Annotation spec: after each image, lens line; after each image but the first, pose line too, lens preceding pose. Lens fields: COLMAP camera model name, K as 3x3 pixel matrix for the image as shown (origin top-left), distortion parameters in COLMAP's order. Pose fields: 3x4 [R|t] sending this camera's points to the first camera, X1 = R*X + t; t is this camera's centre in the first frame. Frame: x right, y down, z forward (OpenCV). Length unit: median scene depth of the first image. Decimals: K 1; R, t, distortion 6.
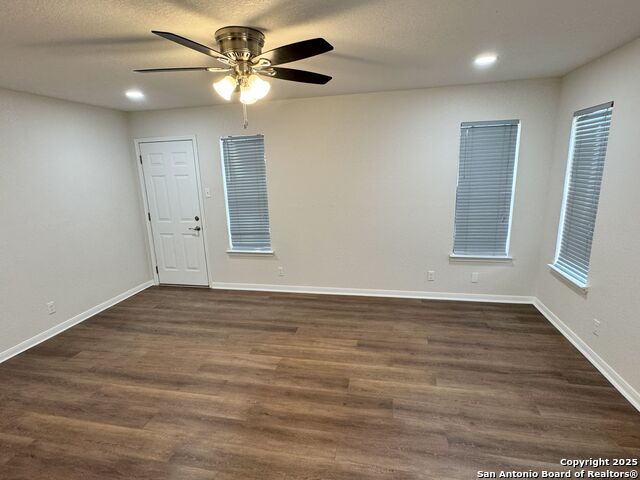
lens RADIAL K [[333.9, 0, 318.6], [0, 333.9, 238.7], [0, 0, 1]] dist [0.000295, -0.000045]
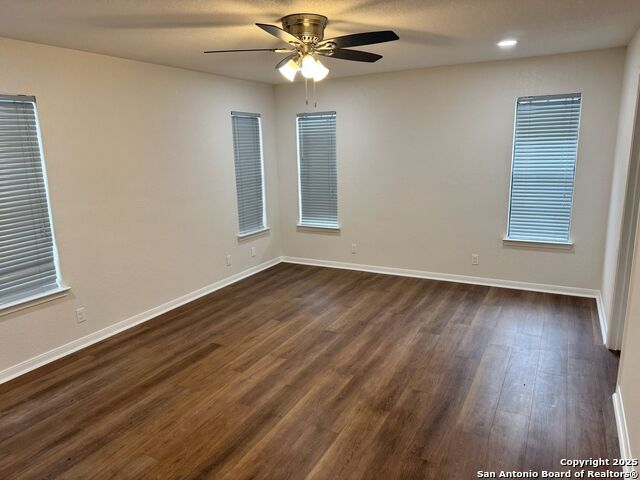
lens RADIAL K [[452.7, 0, 320.4], [0, 452.7, 241.8], [0, 0, 1]] dist [0.049463, -0.016212]
pose [[0.264799, -0.170670, 0.949080, -1.034930], [0.224692, 0.968042, 0.111390, -0.039017], [-0.937761, 0.183754, 0.294685, 0.391472]]
